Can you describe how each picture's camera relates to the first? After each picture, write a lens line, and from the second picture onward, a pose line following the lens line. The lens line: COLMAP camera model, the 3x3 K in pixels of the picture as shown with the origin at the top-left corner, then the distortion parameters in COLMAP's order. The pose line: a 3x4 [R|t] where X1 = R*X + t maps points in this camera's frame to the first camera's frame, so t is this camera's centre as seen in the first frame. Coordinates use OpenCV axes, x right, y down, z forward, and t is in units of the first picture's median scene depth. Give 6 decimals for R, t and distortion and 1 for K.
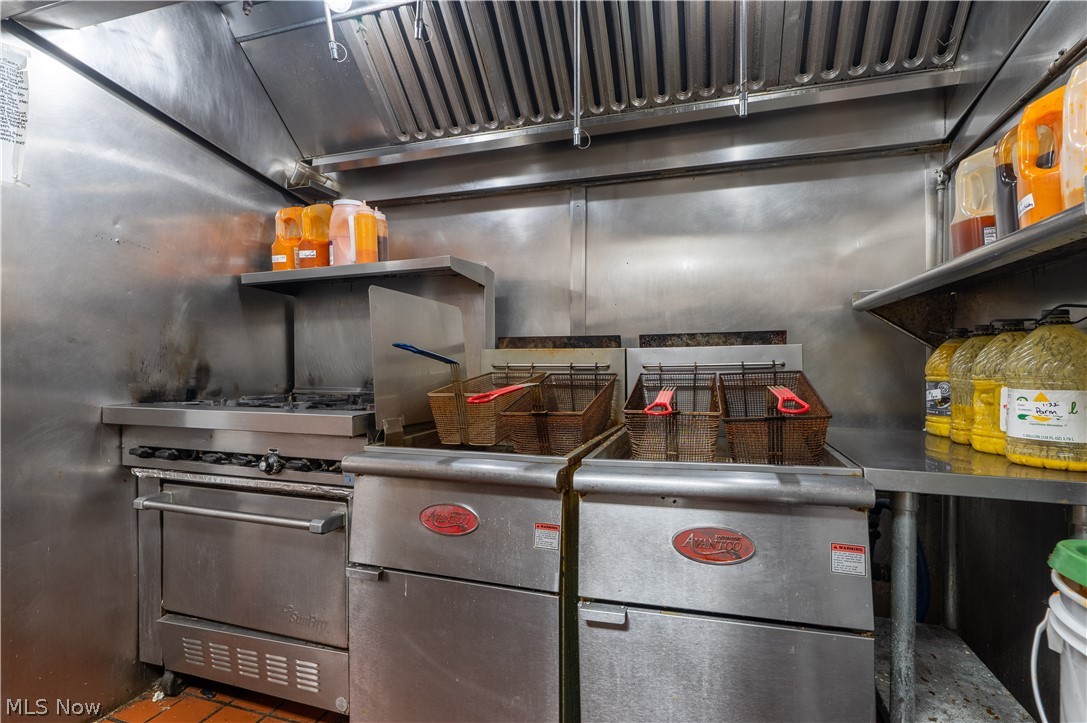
lens RADIAL K [[535.3, 0, 542.9], [0, 535.3, 363.3], [0, 0, 1]] dist [-0.001143, 0.000139]
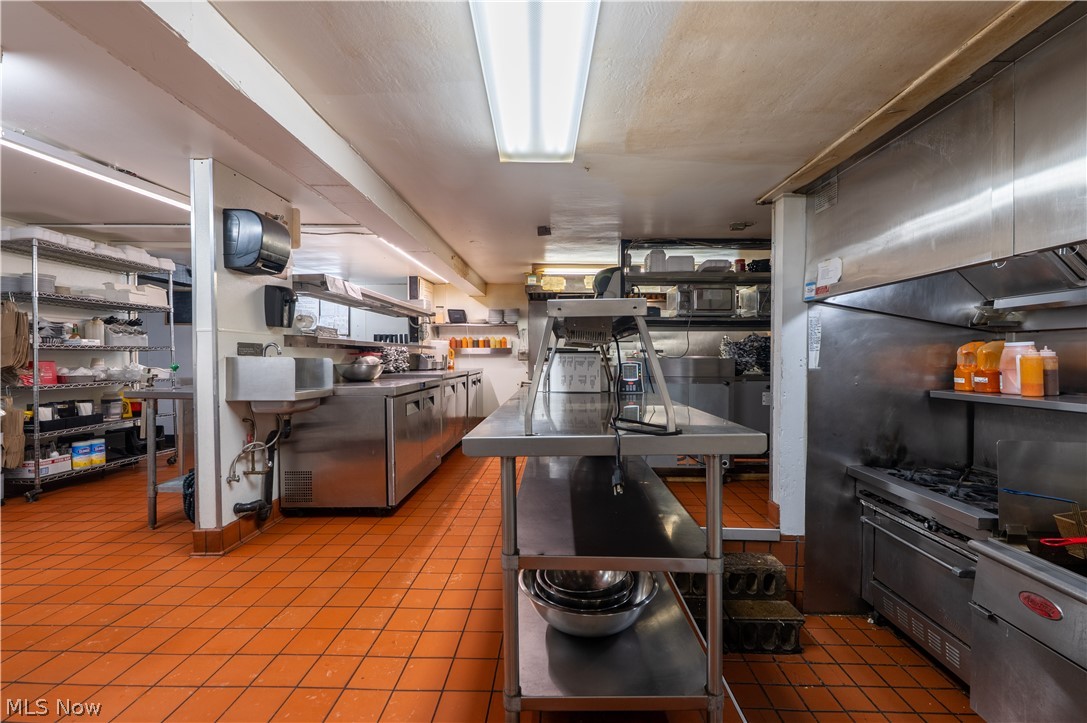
lens RADIAL K [[457.6, 0, 544.5], [0, 457.6, 361.3], [0, 0, 1]] dist [-0.003186, 0.000367]
pose [[0.283699, 0.018196, -0.958741, 0.505572], [-0.013355, 0.999798, 0.015023, -0.319138], [0.958820, 0.008542, 0.283885, -0.598101]]
